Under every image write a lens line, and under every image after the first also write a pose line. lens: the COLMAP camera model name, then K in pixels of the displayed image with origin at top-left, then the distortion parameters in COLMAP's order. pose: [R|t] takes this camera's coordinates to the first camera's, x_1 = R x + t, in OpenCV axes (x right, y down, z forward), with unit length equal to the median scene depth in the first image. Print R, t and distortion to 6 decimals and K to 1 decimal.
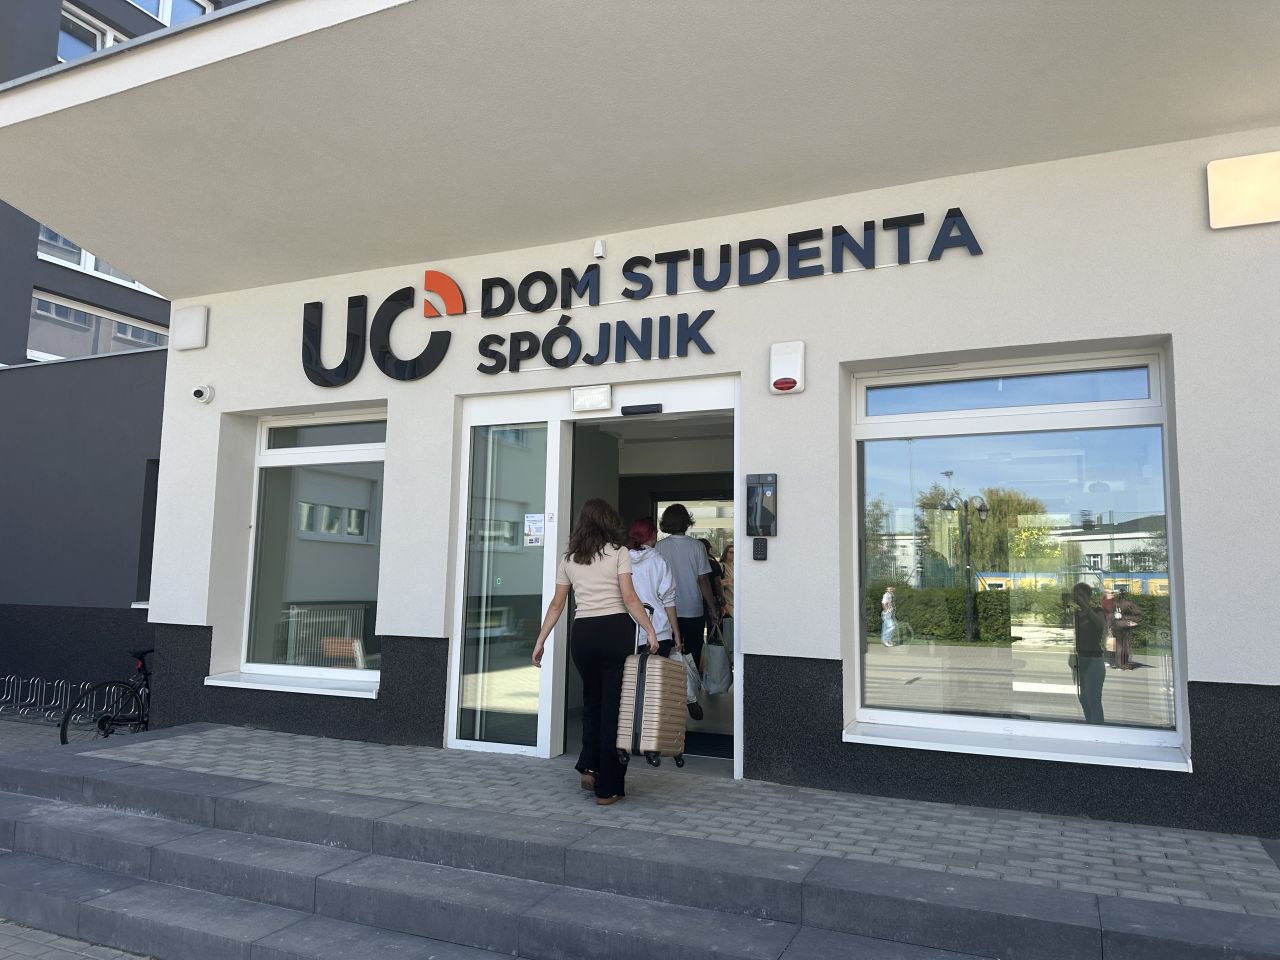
lens RADIAL K [[896.7, 0, 640.0], [0, 896.7, 480.0], [0, 0, 1]] dist [0.123914, -0.205774]
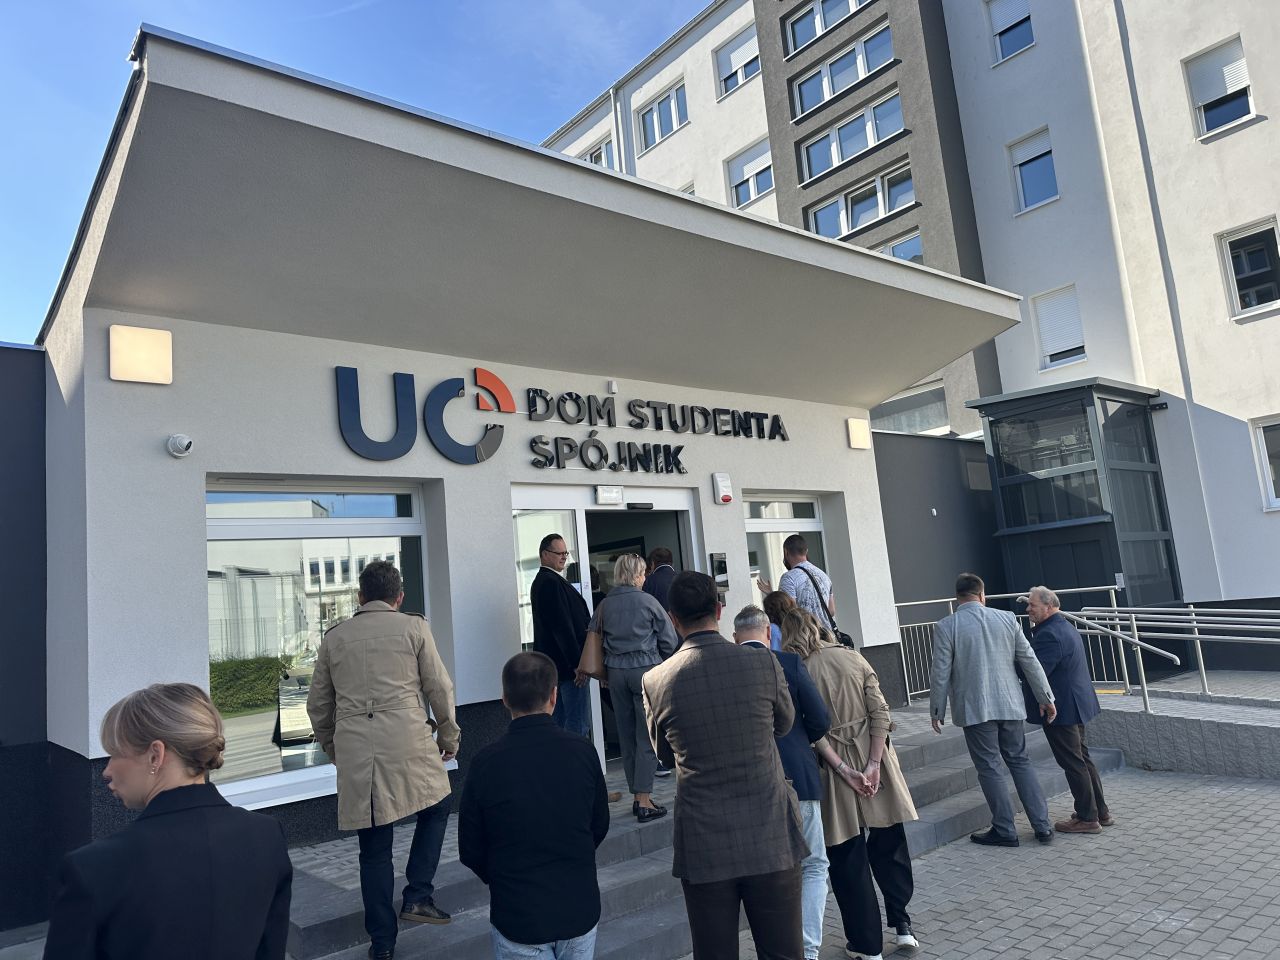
lens RADIAL K [[896.7, 0, 640.0], [0, 896.7, 480.0], [0, 0, 1]] dist [0.123914, -0.205774]
pose [[0.437049, 0.076287, 0.896197, -1.228838], [-0.001630, 0.996462, -0.084027, -0.000404], [-0.899436, 0.035263, 0.435627, 0.367836]]
